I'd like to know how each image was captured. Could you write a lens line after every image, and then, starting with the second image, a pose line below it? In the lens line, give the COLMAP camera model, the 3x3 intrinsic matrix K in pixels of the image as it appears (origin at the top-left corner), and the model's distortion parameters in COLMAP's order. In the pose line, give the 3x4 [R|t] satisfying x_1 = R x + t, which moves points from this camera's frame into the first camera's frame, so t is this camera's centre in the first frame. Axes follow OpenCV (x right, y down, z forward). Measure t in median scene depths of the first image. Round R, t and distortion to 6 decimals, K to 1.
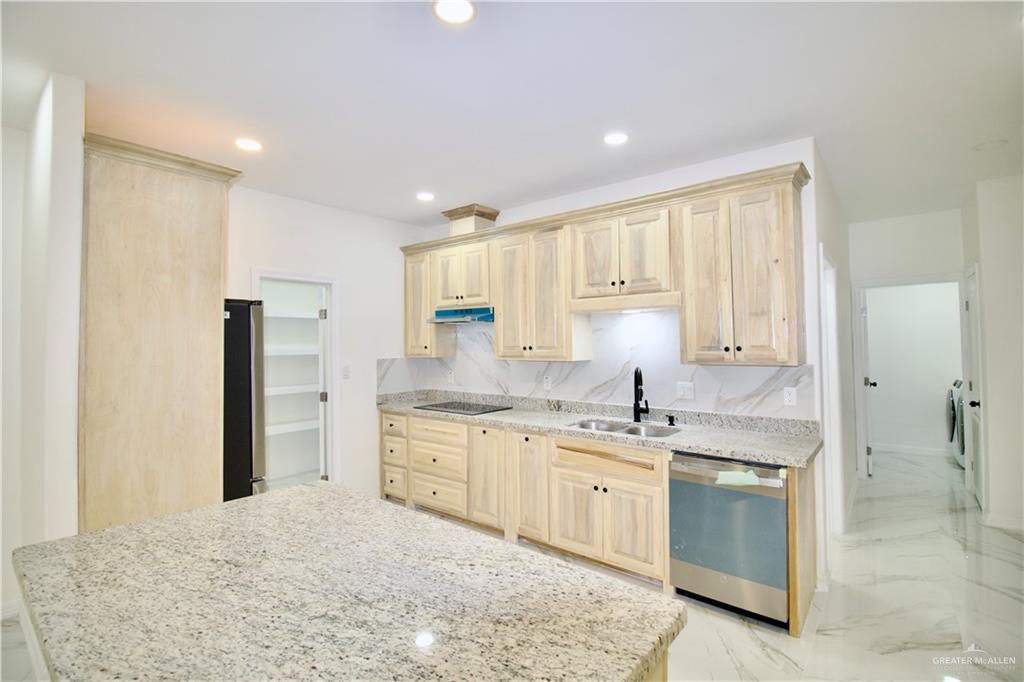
lens RADIAL K [[472.8, 0, 517.3], [0, 472.8, 333.5], [0, 0, 1]] dist [-0.002907, -0.011432]
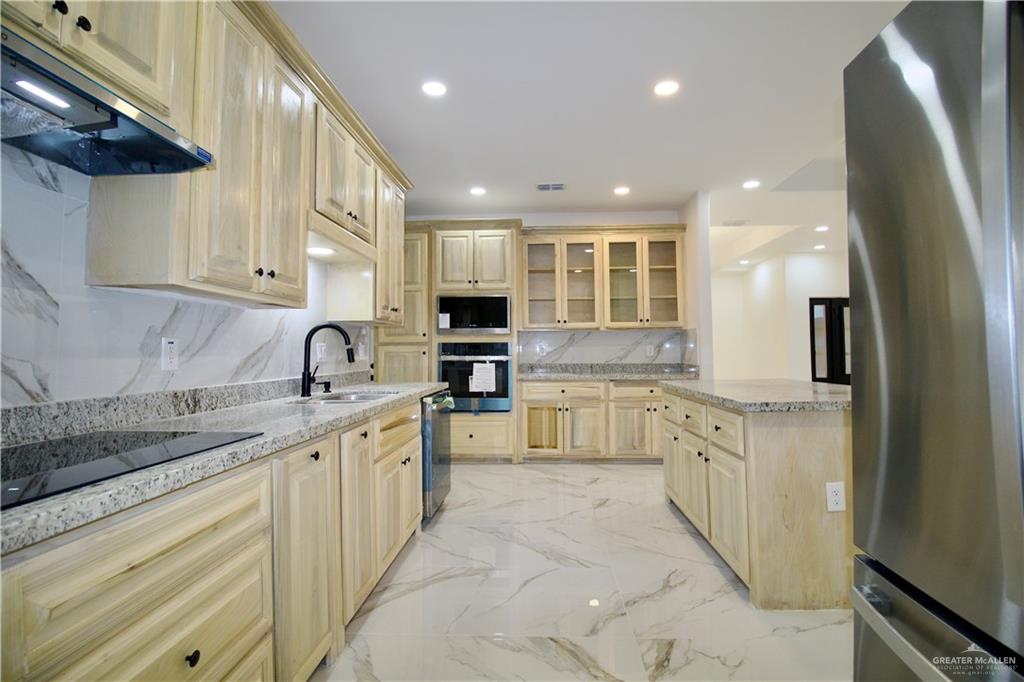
lens RADIAL K [[472.8, 0, 523.6], [0, 472.8, 334.5], [0, 0, 1]] dist [-0.002907, -0.011432]
pose [[-0.596451, 0.046223, 0.801317, -0.586154], [0.002155, 0.998429, -0.055989, 0.137755], [-0.802647, -0.031668, -0.595614, 1.233134]]
